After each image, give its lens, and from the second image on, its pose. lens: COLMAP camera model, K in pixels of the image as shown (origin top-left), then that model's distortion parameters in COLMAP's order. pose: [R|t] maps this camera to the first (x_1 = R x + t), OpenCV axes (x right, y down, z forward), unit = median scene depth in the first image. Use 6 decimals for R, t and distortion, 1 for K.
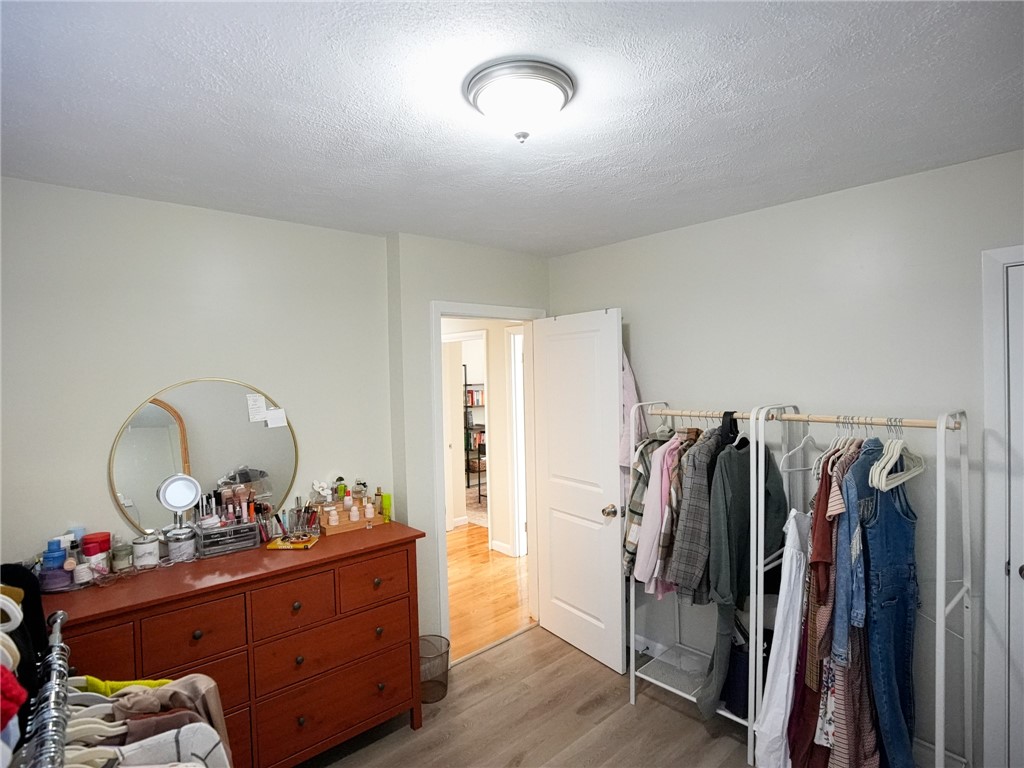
lens RADIAL K [[529.0, 0, 511.8], [0, 529.0, 381.9], [0, 0, 1]] dist [-0.044544, 0.008183]
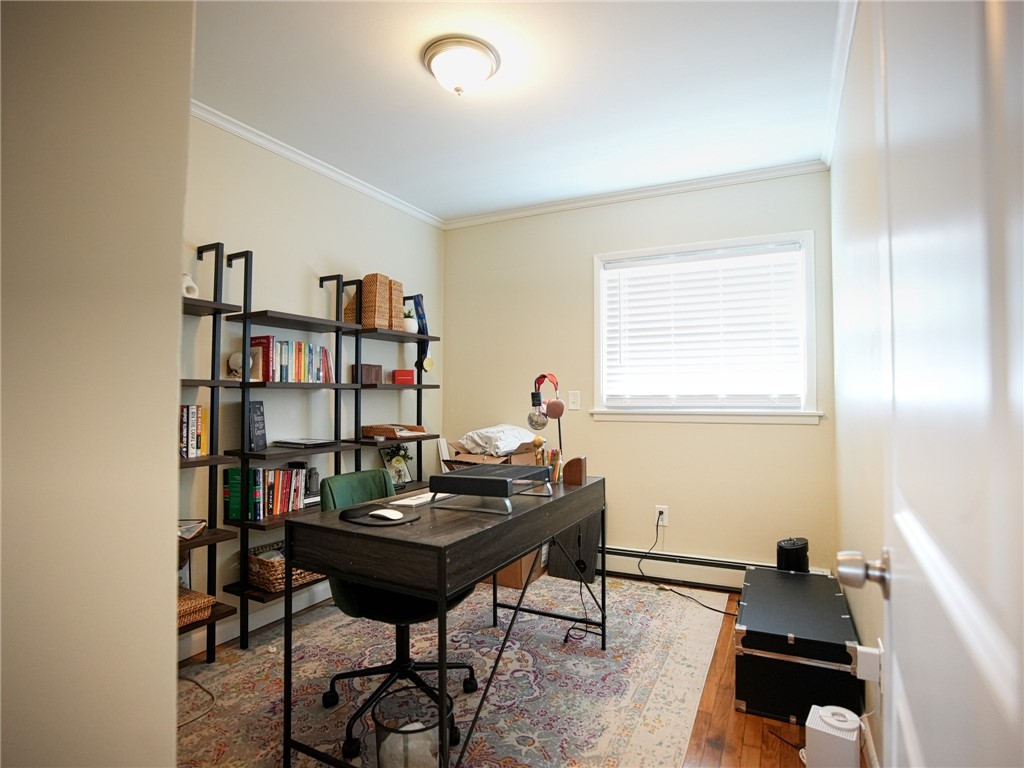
lens RADIAL K [[529.0, 0, 514.2], [0, 529.0, 384.2], [0, 0, 1]] dist [-0.044544, 0.008183]
pose [[0.933202, 0.034106, 0.357731, -0.047410], [-0.018038, 0.998677, -0.048158, 0.058015], [-0.358901, 0.038489, 0.932582, 0.649036]]
